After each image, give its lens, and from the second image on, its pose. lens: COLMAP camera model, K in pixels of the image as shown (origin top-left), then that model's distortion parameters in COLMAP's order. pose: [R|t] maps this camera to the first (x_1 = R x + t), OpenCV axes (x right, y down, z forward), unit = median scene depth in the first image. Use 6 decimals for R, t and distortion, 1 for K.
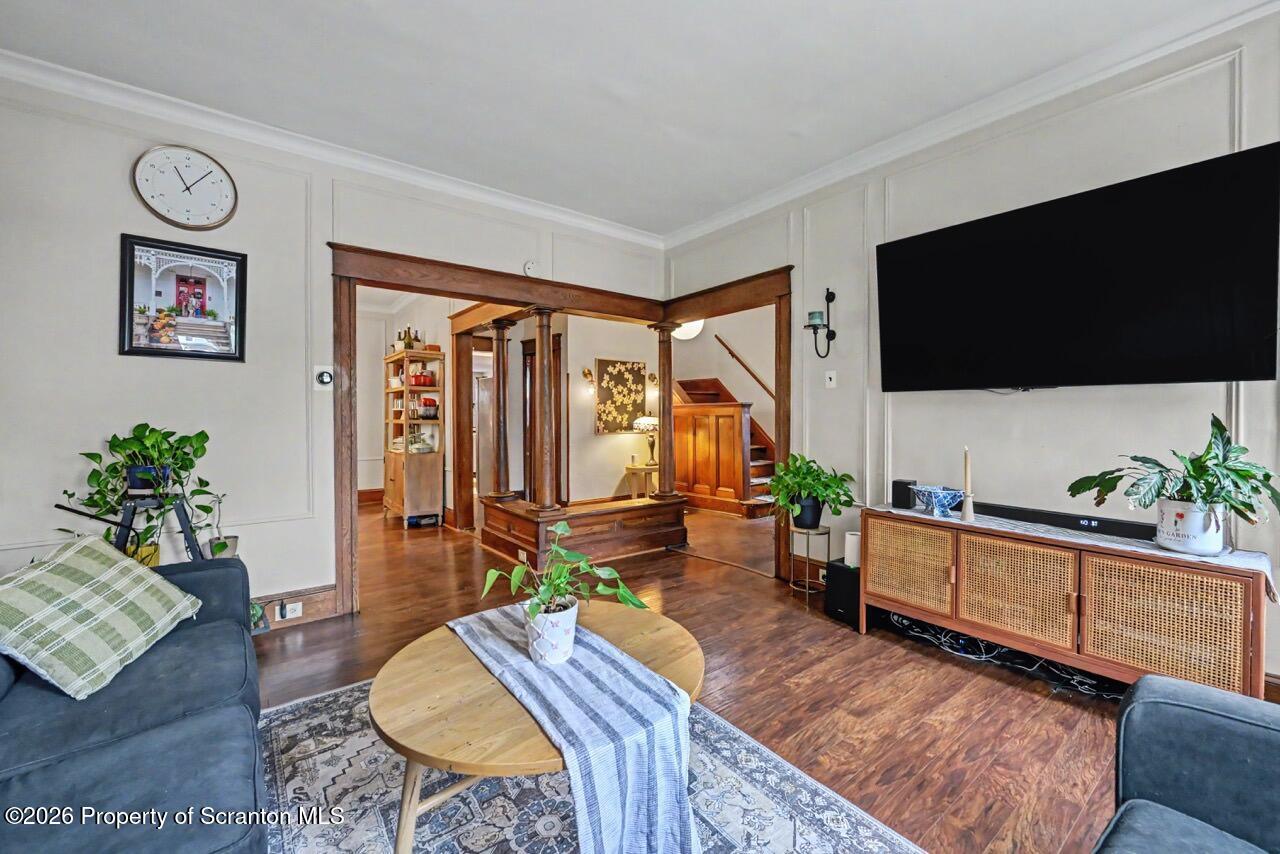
lens RADIAL K [[508.8, 0, 639.8], [0, 508.8, 425.0], [0, 0, 1]] dist [0.000882, -0.000171]
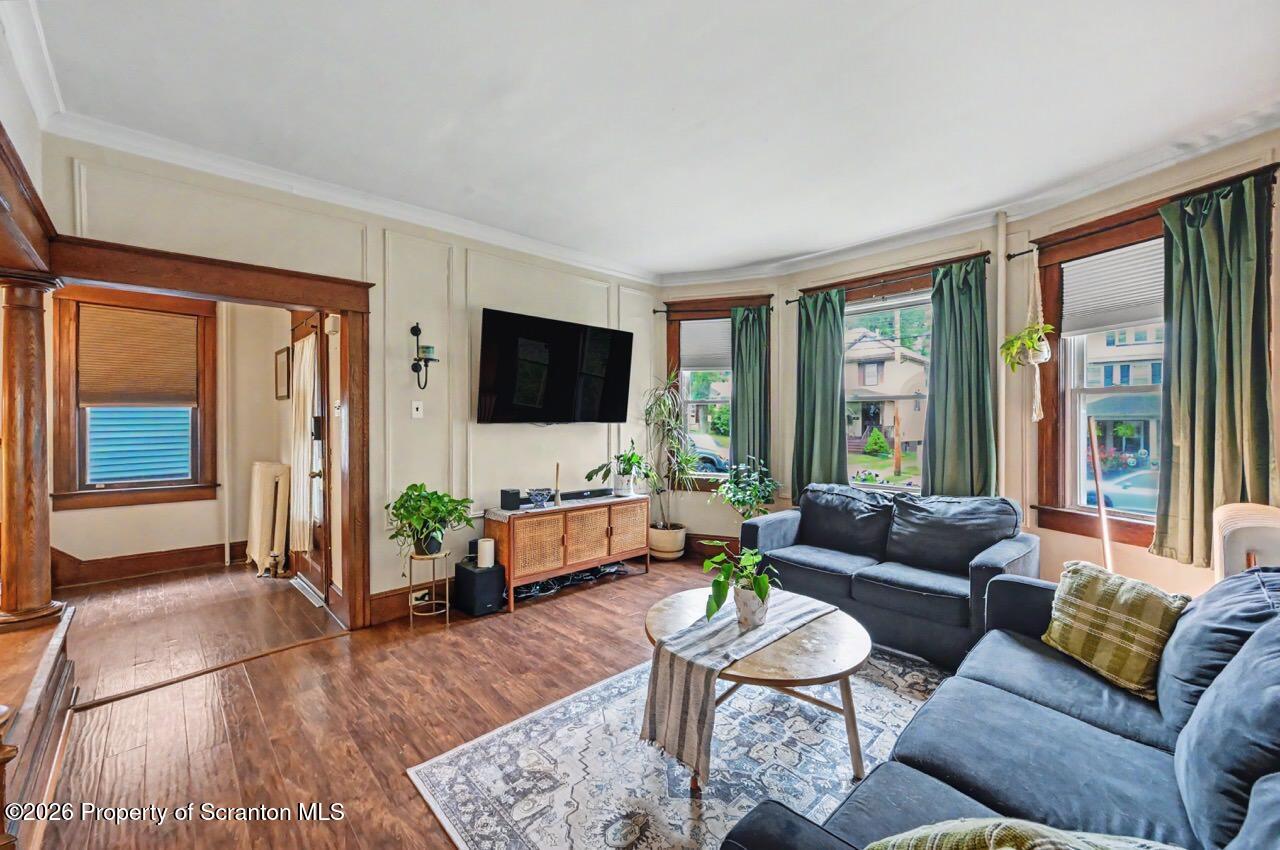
lens RADIAL K [[508.8, 0, 637.3], [0, 508.8, 420.9], [0, 0, 1]] dist [0.000882, -0.000171]
pose [[-0.100188, -0.002820, 0.994965, -0.929140], [0.019134, 0.999806, 0.004760, -0.079723], [-0.994785, 0.019514, -0.100115, 0.847929]]
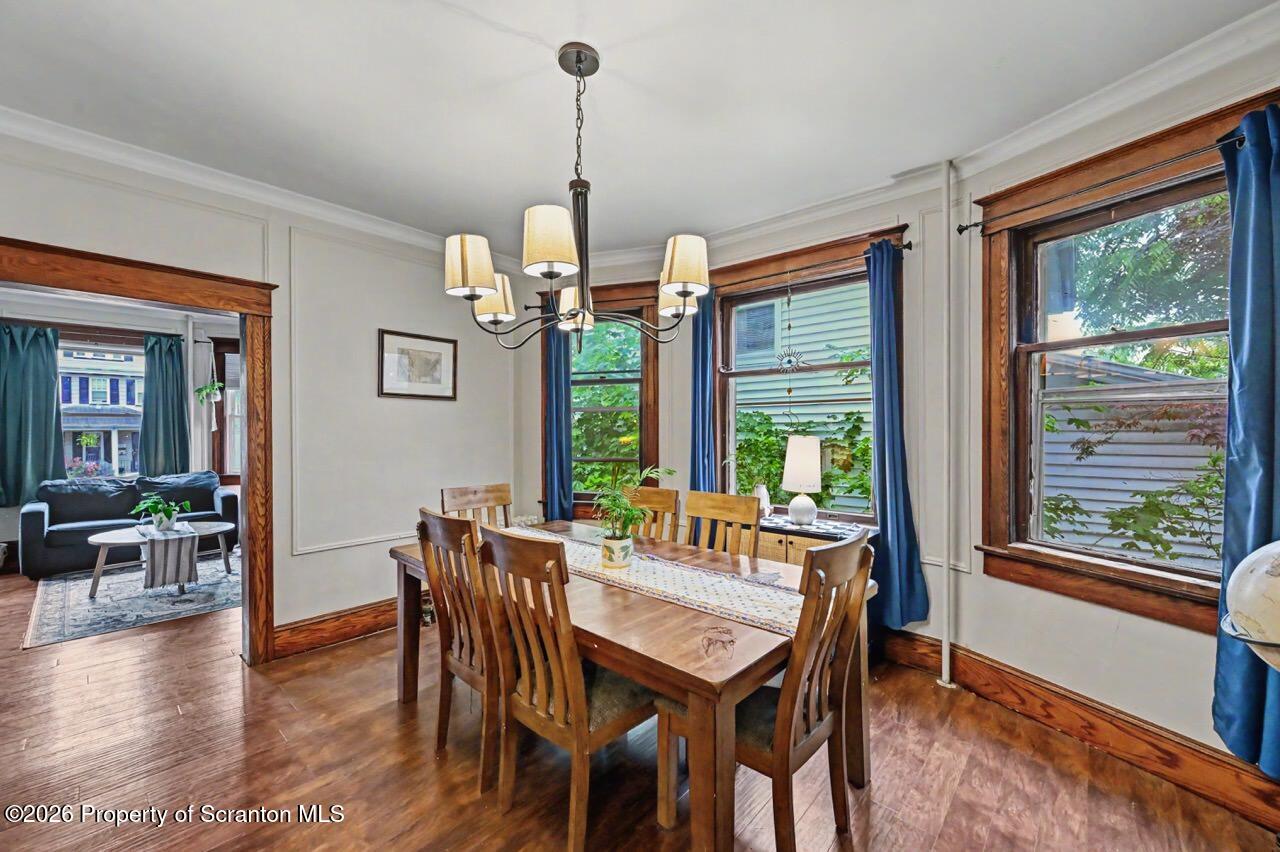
lens RADIAL K [[508.8, 0, 642.1], [0, 508.8, 431.5], [0, 0, 1]] dist [0.000882, -0.000171]
pose [[-0.984200, 0.003071, -0.177033, -1.380828], [-0.001391, 0.999685, 0.025073, -0.115525], [0.177054, 0.024923, -0.983885, 2.543857]]
